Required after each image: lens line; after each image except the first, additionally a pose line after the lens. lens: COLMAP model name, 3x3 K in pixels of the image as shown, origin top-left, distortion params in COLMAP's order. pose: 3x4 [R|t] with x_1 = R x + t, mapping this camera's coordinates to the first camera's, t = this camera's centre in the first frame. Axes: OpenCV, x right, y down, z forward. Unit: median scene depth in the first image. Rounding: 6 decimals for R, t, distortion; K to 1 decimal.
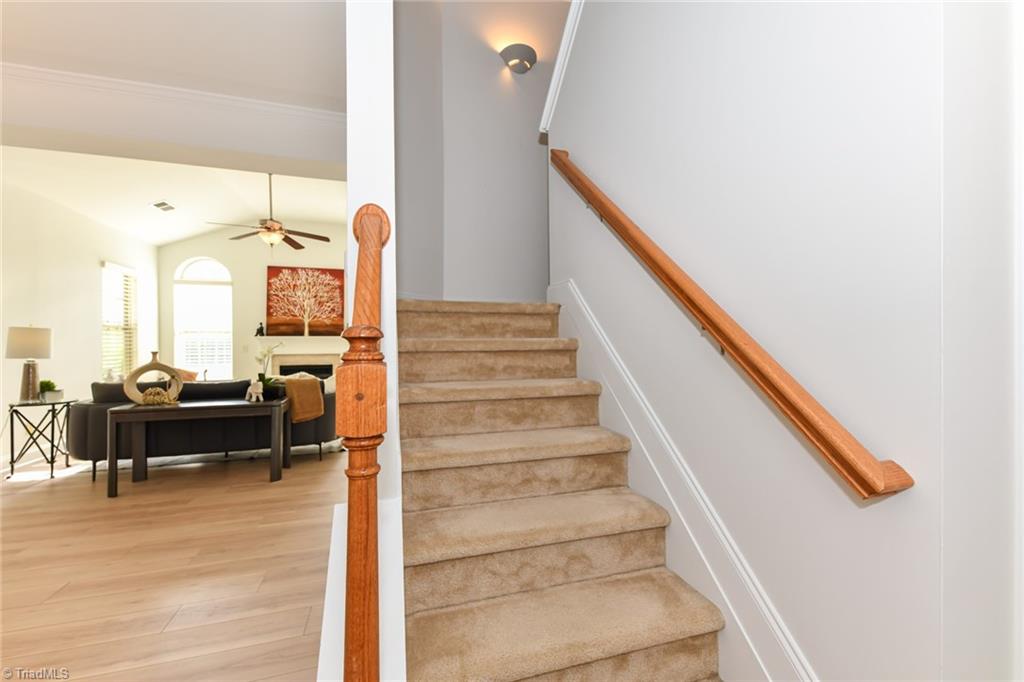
lens RADIAL K [[413.1, 0, 511.7], [0, 413.1, 340.7], [0, 0, 1]] dist [0.012484, -0.002145]
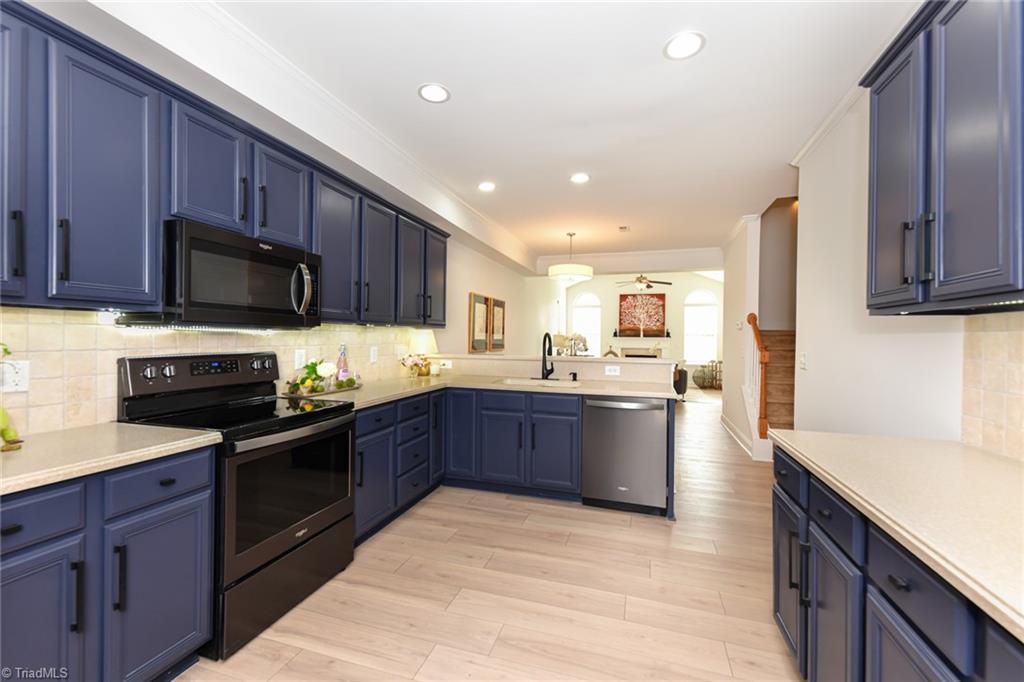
lens RADIAL K [[413.1, 0, 513.4], [0, 413.1, 337.9], [0, 0, 1]] dist [0.012484, -0.002145]
pose [[0.818978, 0.011748, -0.573704, 0.013575], [-0.009550, 0.999931, 0.006844, -0.014653], [0.573745, -0.000127, 0.819034, -0.594785]]
